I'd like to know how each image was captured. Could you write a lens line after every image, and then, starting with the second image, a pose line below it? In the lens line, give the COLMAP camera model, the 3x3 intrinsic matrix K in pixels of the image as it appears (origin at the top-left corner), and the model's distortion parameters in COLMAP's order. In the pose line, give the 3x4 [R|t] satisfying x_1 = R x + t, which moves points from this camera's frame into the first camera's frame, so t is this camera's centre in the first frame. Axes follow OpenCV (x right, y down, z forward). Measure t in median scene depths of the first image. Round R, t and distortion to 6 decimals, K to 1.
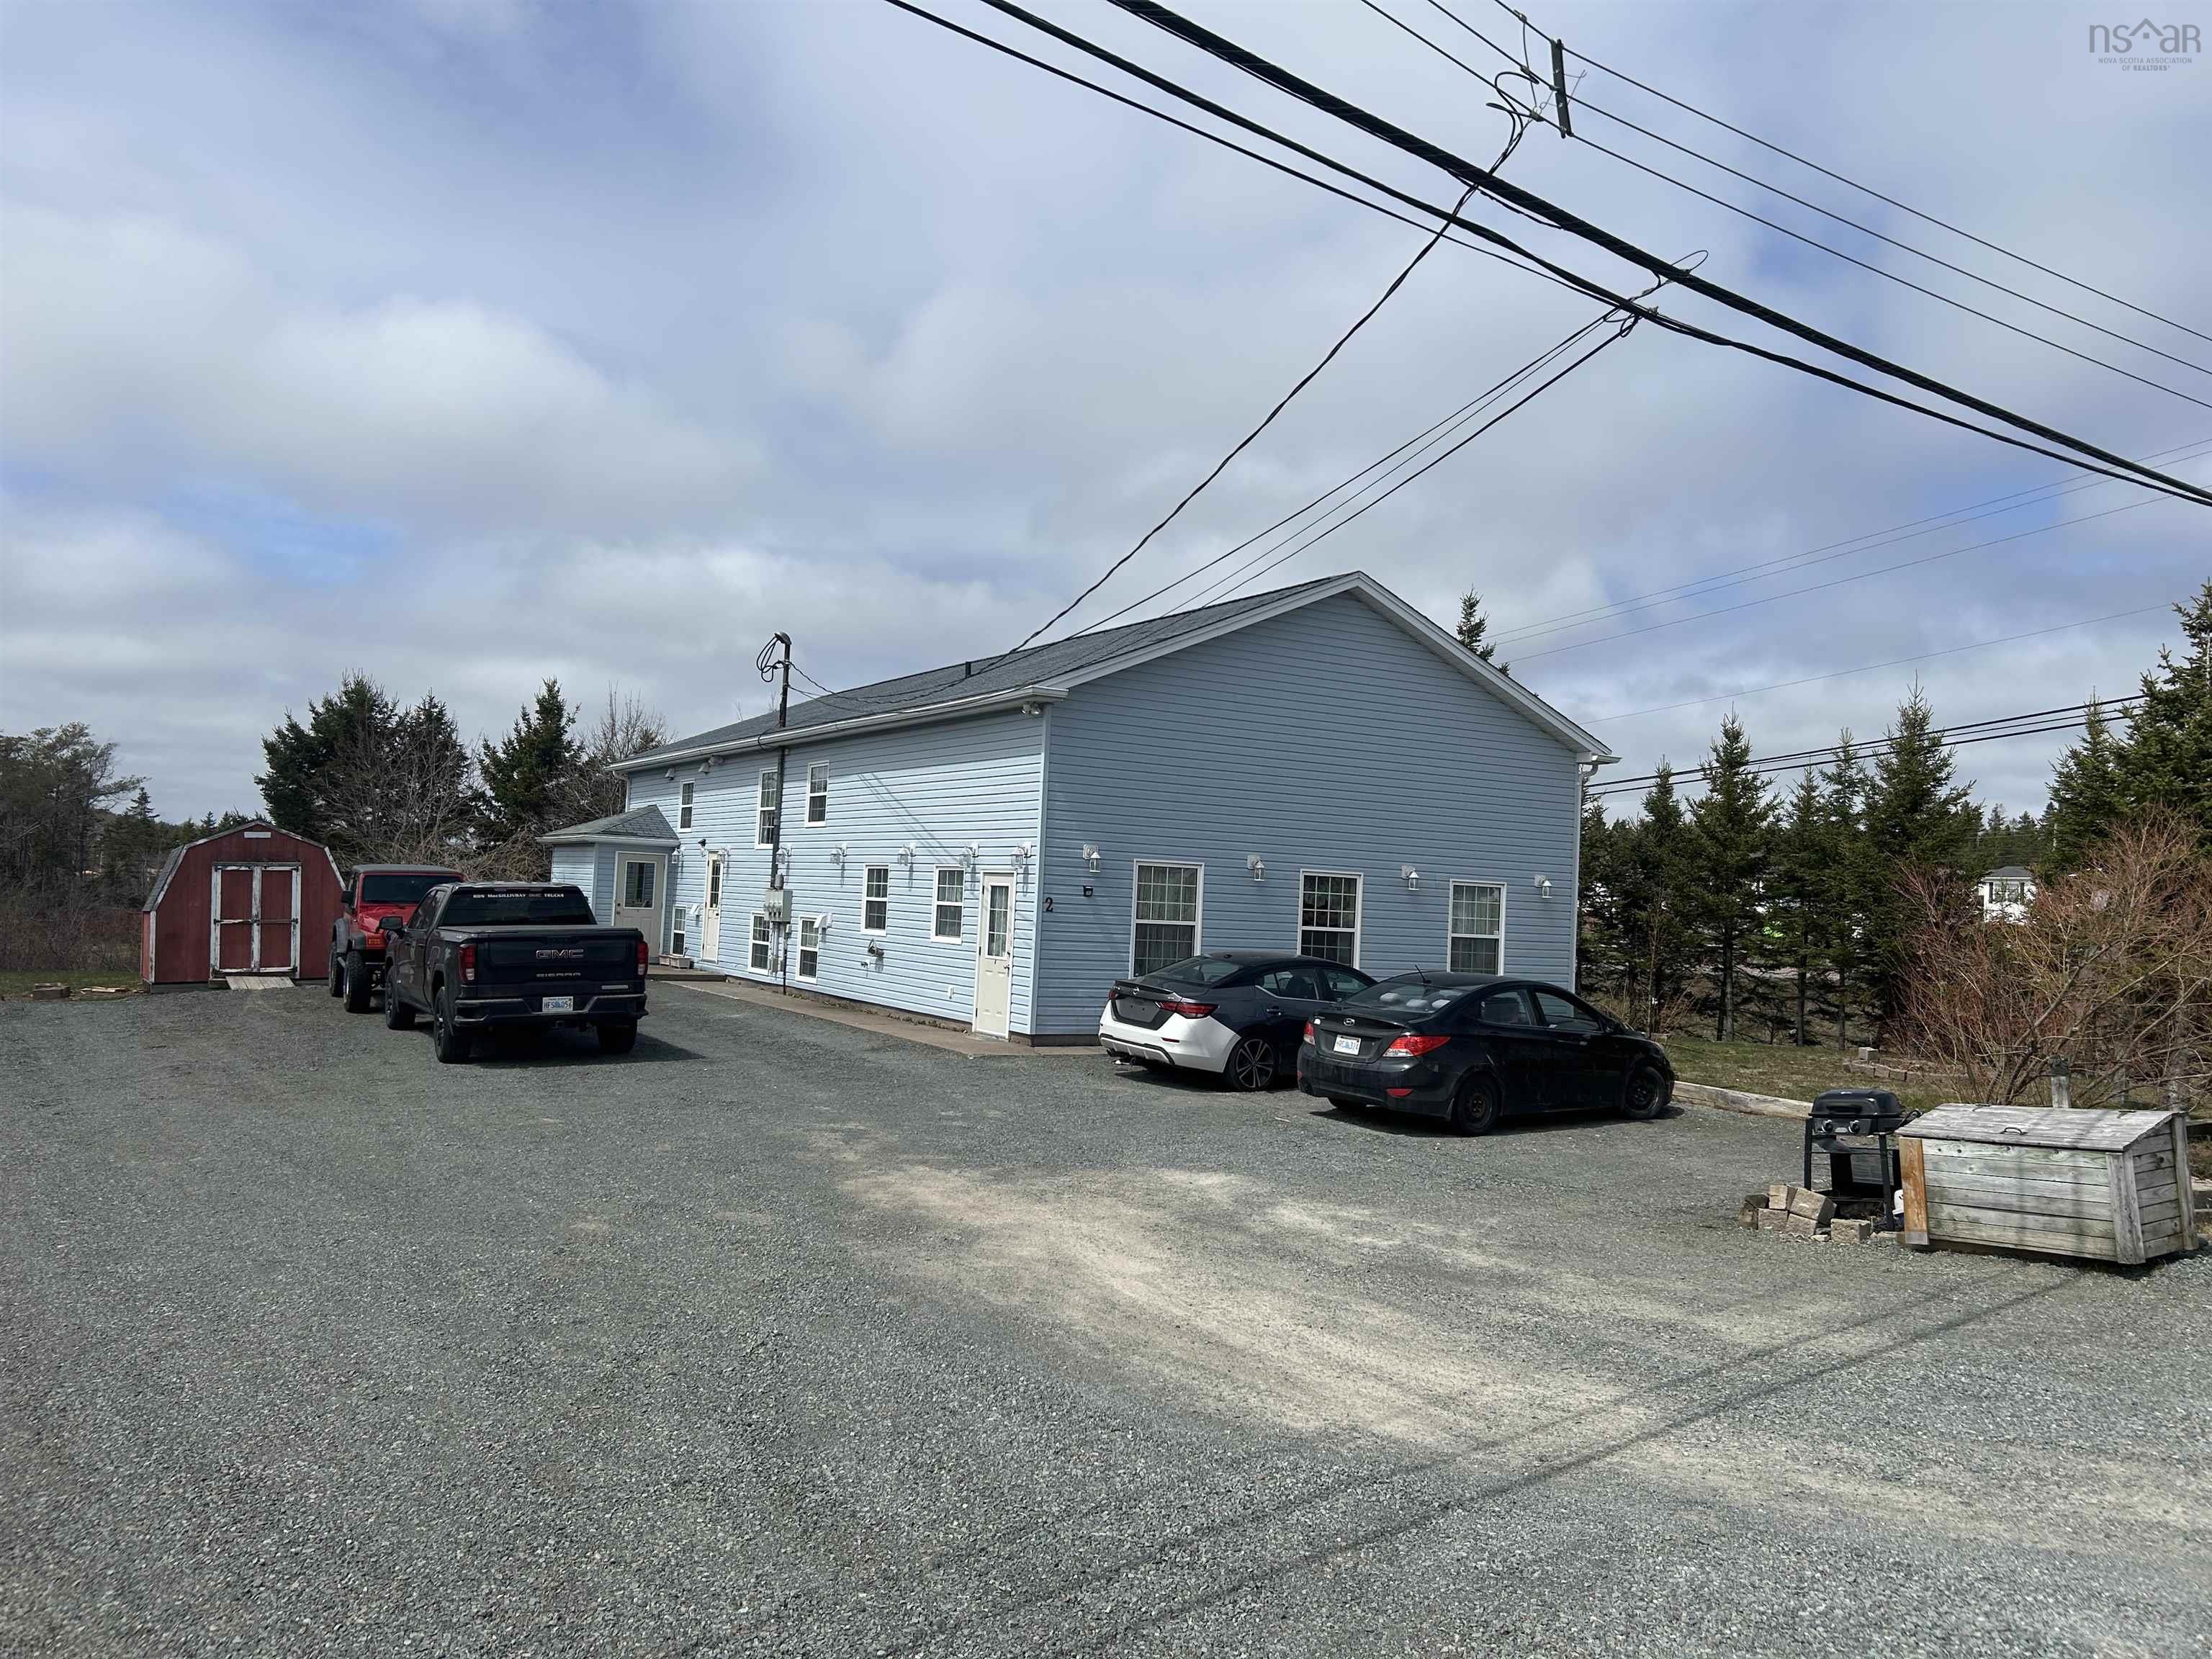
lens RADIAL K [[1670.0, 0, 1106.0], [0, 1670.0, 829.5], [0, 0, 1]] dist [-0.002376, -0.001924]
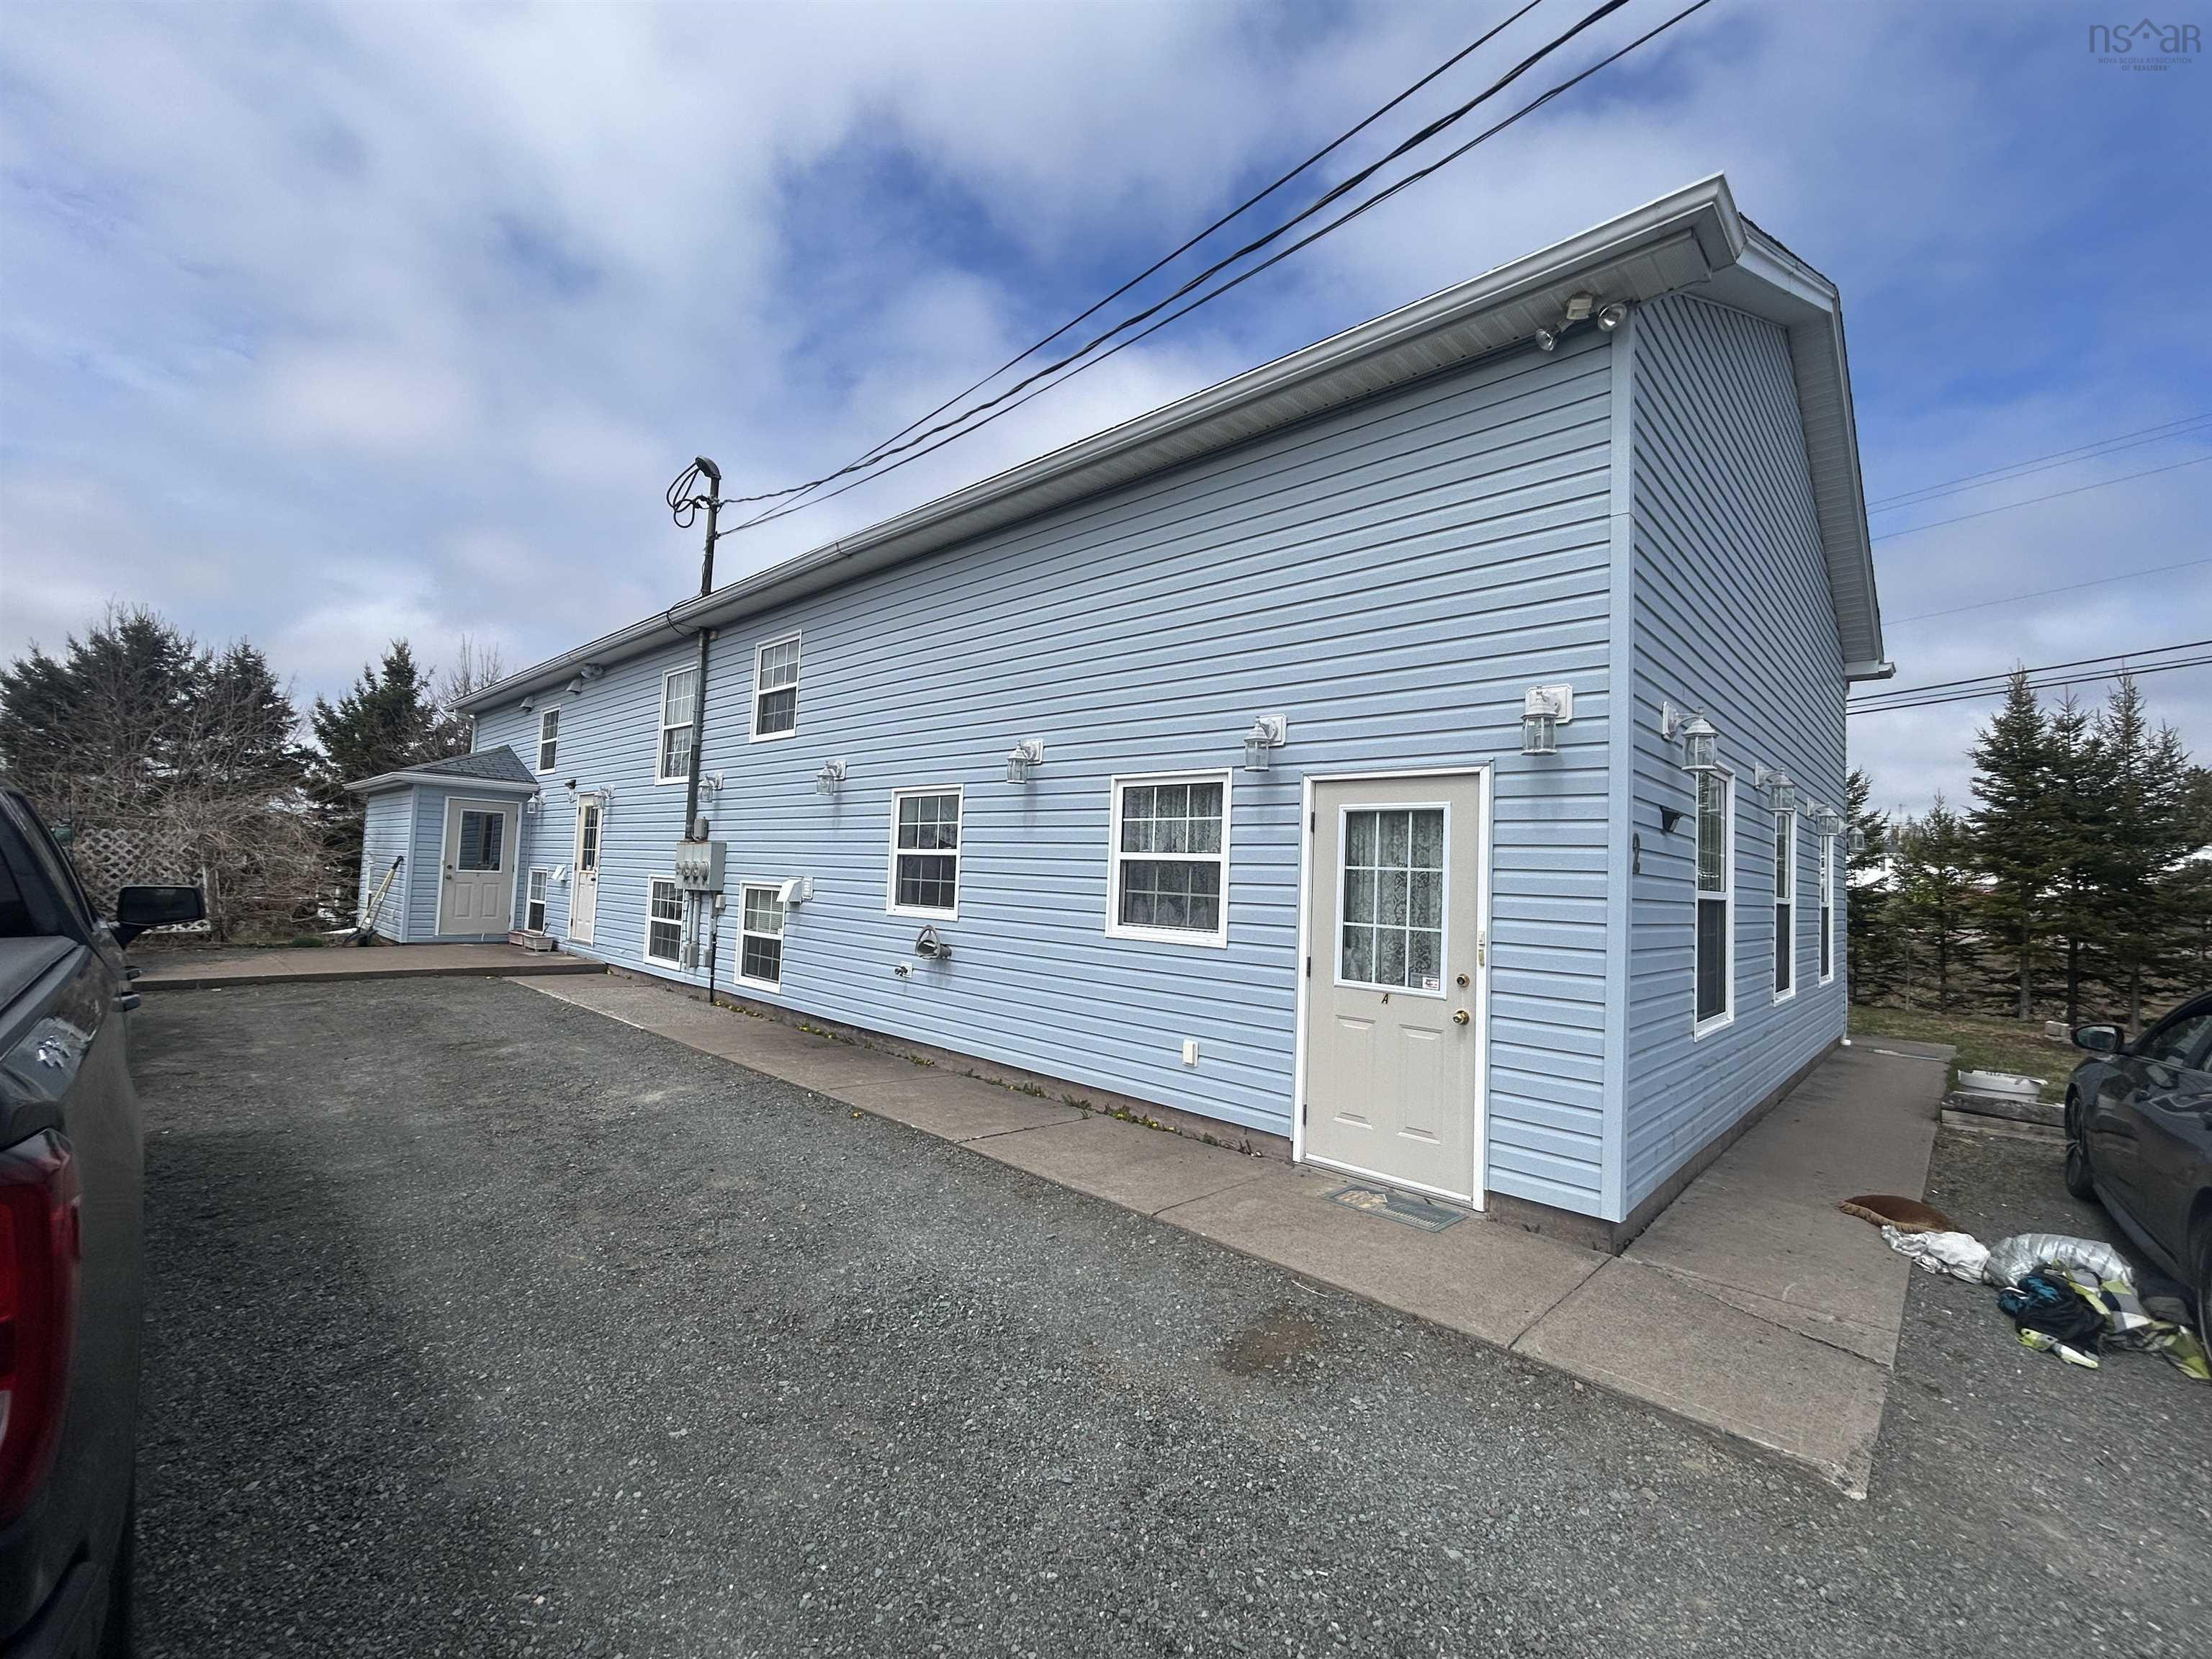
lens RADIAL K [[916.7, 0, 1070.1], [0, 916.7, 832.5], [0, 0, 1]] dist [-0.001064, 0.000236]
pose [[0.965121, 0.006365, 0.261729, -0.146238], [-0.007718, 0.999962, 0.004143, 0.028918], [-0.261692, -0.006018, 0.965133, 0.597251]]
